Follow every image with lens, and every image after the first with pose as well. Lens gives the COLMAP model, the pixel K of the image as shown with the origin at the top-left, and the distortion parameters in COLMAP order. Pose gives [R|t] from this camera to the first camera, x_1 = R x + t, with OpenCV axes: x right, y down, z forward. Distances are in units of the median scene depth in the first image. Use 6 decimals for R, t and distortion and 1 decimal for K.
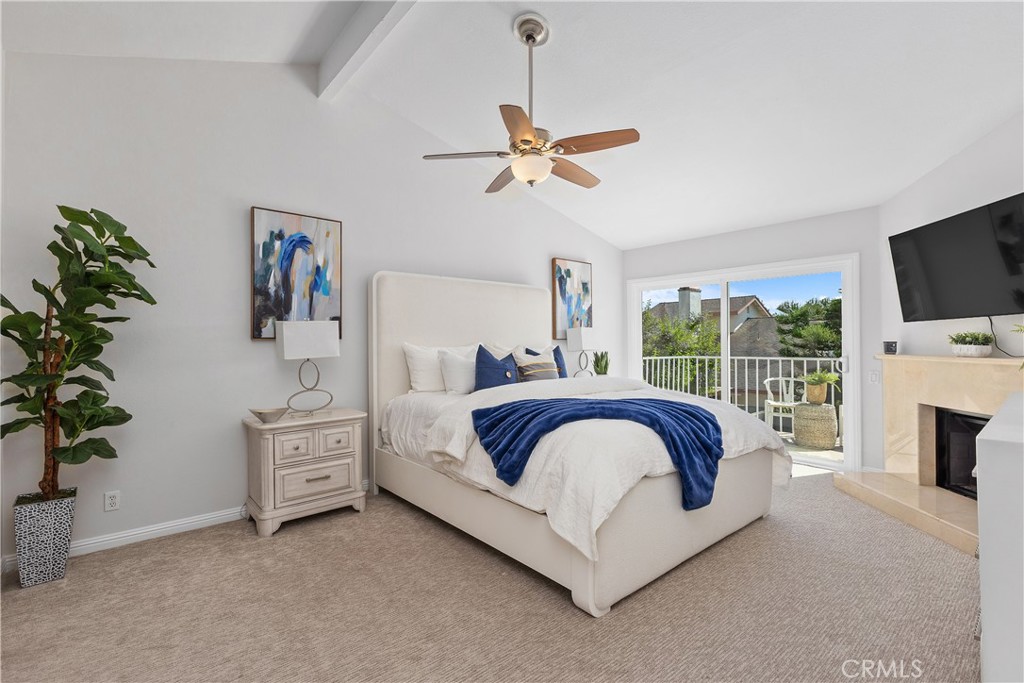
lens RADIAL K [[464.7, 0, 519.3], [0, 464.7, 330.3], [0, 0, 1]] dist [-0.000326, 0.001492]
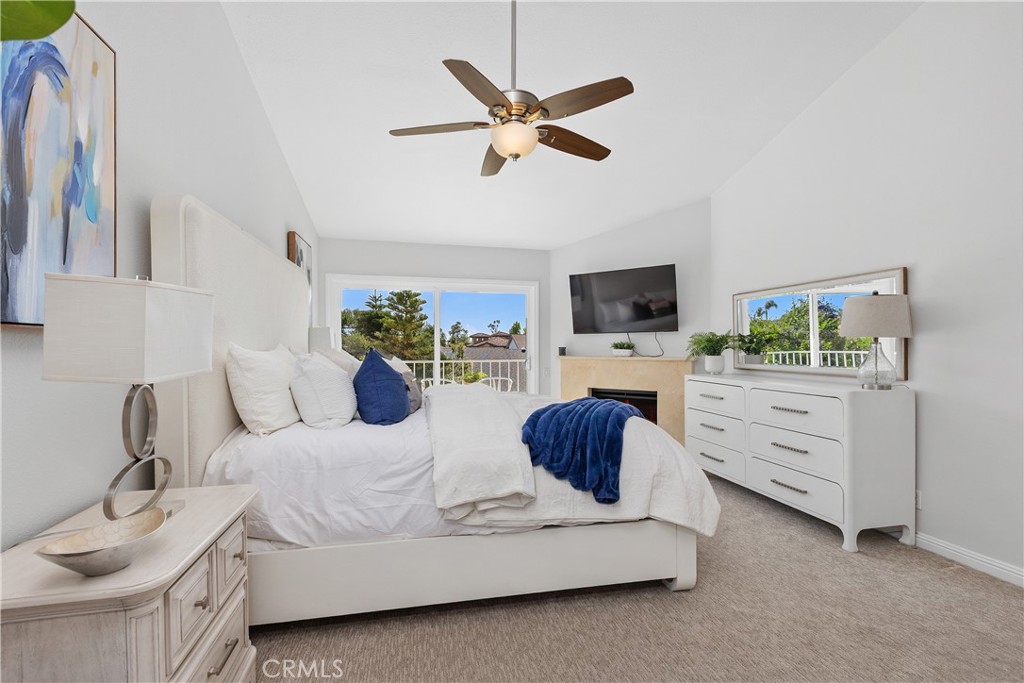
lens RADIAL K [[464.7, 0, 524.2], [0, 464.7, 344.1], [0, 0, 1]] dist [-0.000326, 0.001492]
pose [[0.469734, 0.012430, 0.882720, -0.601662], [-0.027569, 0.999620, 0.000594, 0.019889], [-0.882377, -0.024615, 0.469898, 0.491828]]
